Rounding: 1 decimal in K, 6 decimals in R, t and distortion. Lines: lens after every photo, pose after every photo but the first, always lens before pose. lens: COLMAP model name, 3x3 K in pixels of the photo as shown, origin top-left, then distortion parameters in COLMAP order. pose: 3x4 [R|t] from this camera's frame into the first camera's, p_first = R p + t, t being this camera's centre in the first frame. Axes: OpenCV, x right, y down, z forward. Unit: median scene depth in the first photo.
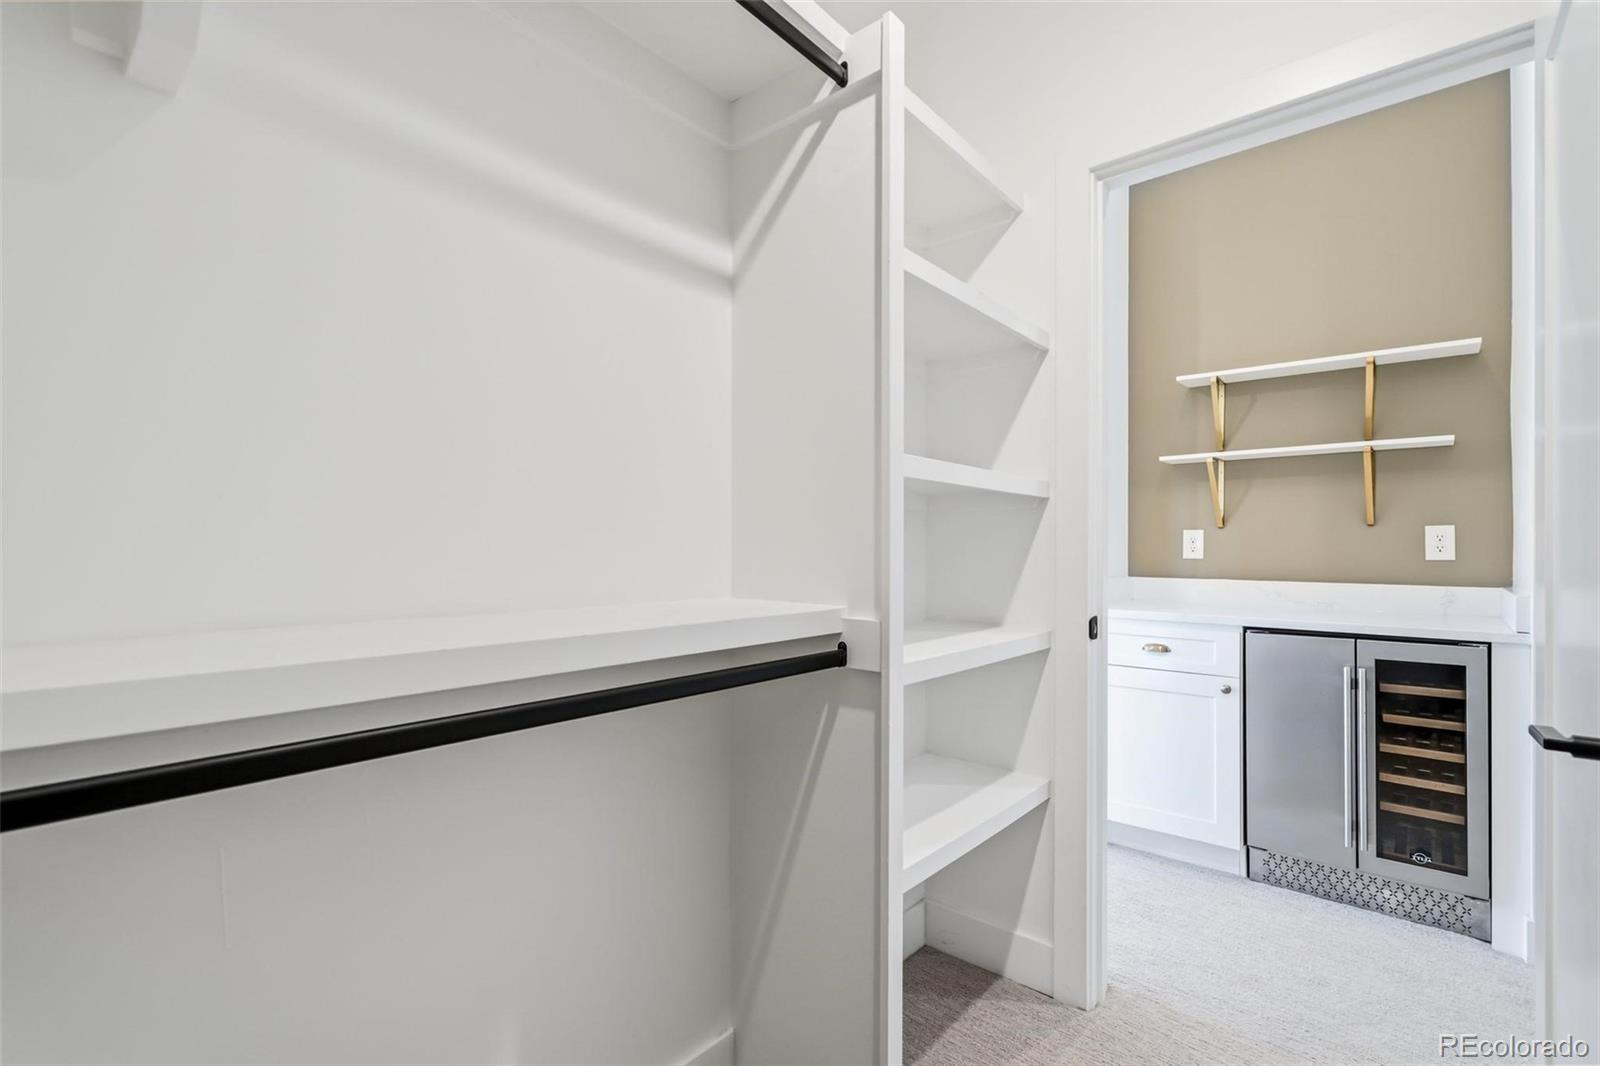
lens RADIAL K [[724.5, 0, 798.4], [0, 724.5, 537.3], [0, 0, 1]] dist [-0.003898, 0.000217]
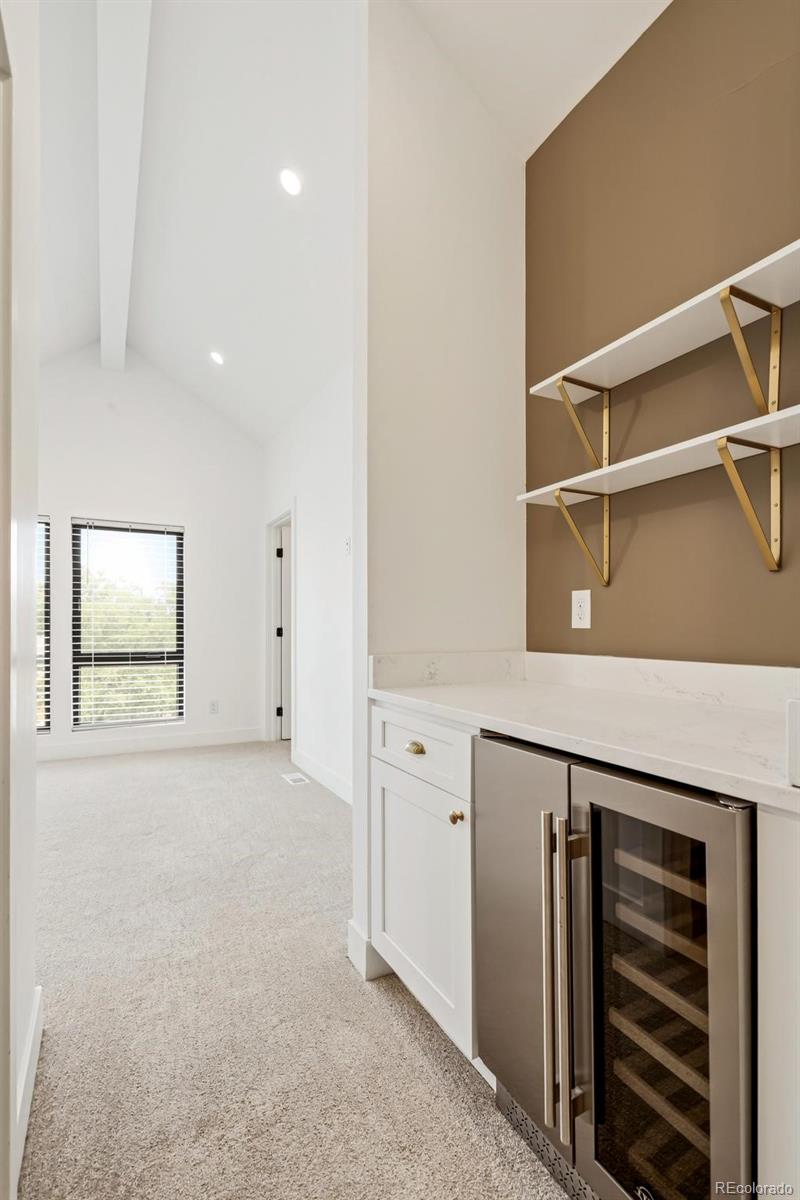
lens RADIAL K [[543.4, 0, 398.5], [0, 543.4, 628.2], [0, 0, 1]] dist [-0.003898, 0.000217]
pose [[0.930840, -0.004613, -0.365399, 0.610066], [0.010743, 0.999834, 0.014743, 0.019990], [0.365270, -0.017649, 0.930734, 0.421148]]
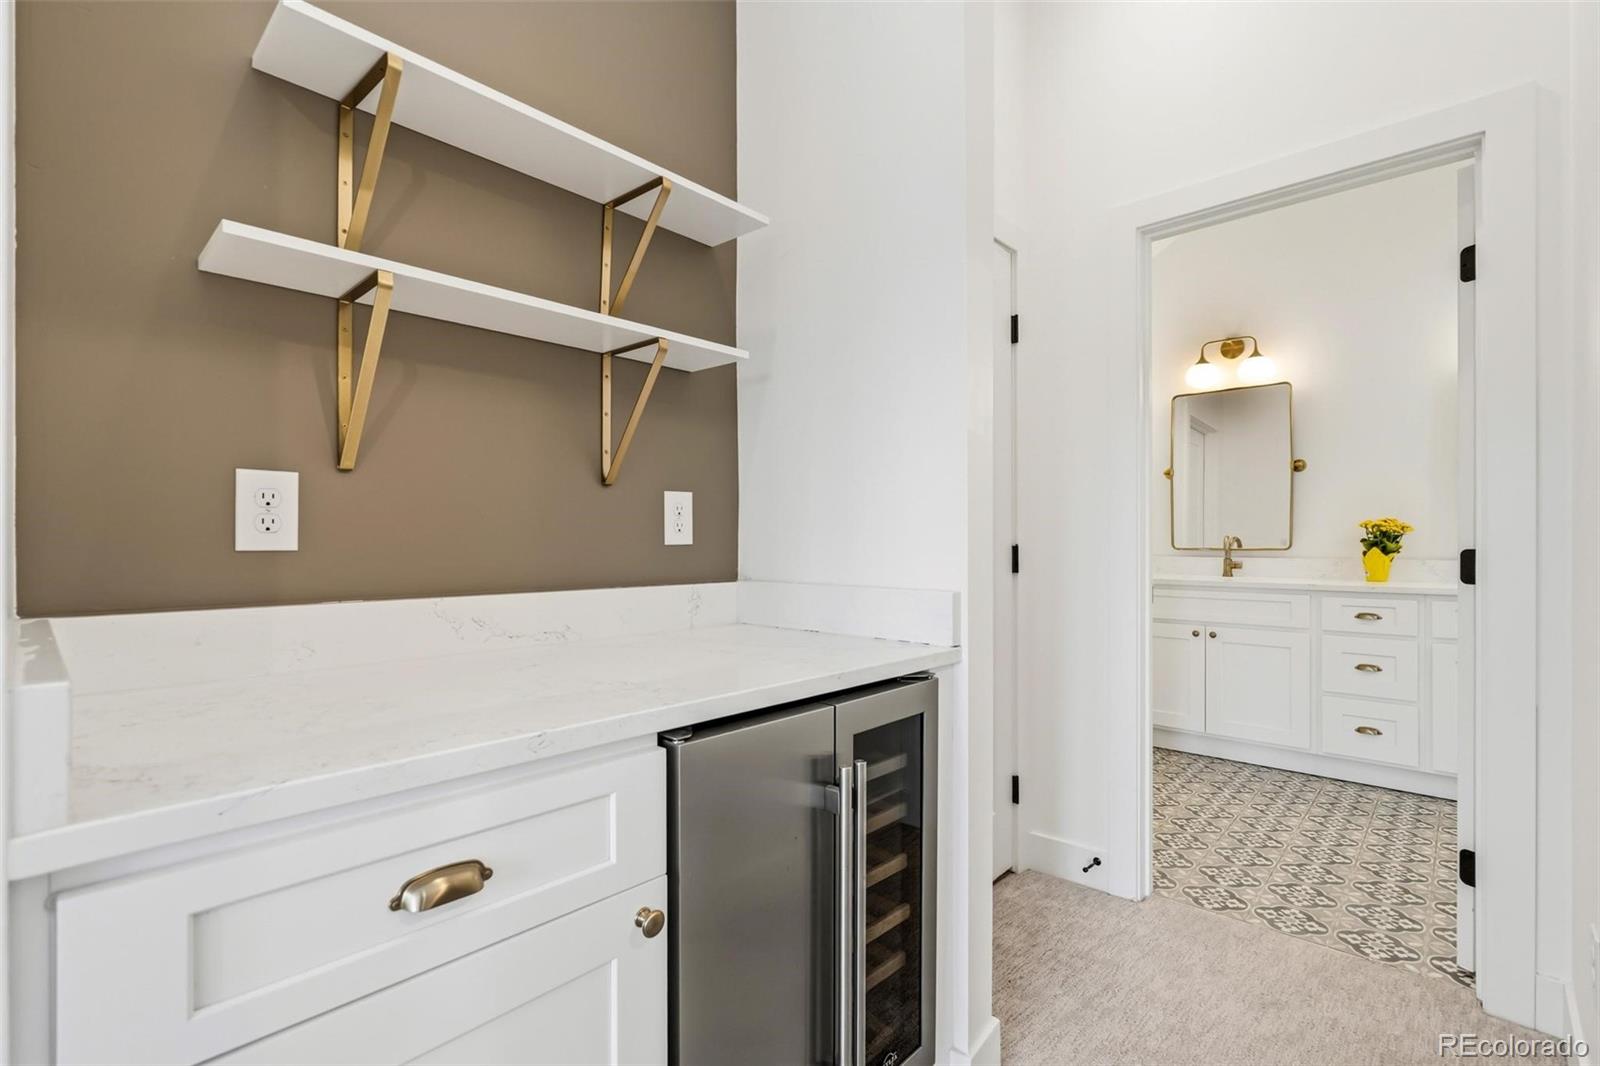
lens RADIAL K [[724.5, 0, 798.4], [0, 724.5, 537.3], [0, 0, 1]] dist [-0.003898, 0.000217]
pose [[0.046843, 0.000944, 0.998902, 0.210601], [-0.011168, 0.999938, -0.000421, 0.021395], [-0.998840, -0.011136, 0.046851, 0.762621]]
